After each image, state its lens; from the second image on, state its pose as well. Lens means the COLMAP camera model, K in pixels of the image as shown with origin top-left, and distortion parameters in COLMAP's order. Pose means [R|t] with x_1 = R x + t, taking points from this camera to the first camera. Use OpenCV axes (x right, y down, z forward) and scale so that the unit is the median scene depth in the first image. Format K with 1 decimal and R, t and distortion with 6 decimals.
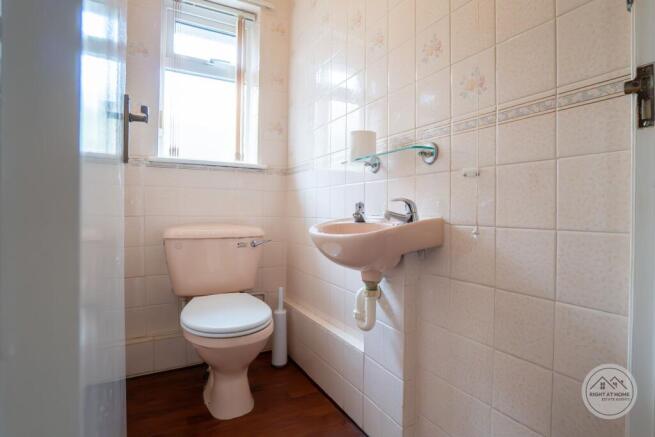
lens RADIAL K [[355.3, 0, 327.5], [0, 355.3, 218.5], [0, 0, 1]] dist [-0.000129, 0.000089]
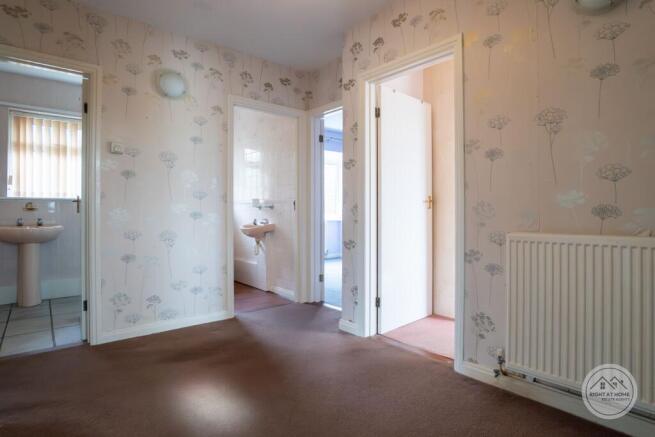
lens RADIAL K [[355.3, 0, 327.5], [0, 355.3, 218.5], [0, 0, 1]] dist [-0.000129, 0.000089]
pose [[0.977822, -0.007837, 0.209292, 0.061139], [0.008001, 0.999968, 0.000061, -0.045998], [-0.209286, 0.001615, 0.977853, -2.635156]]
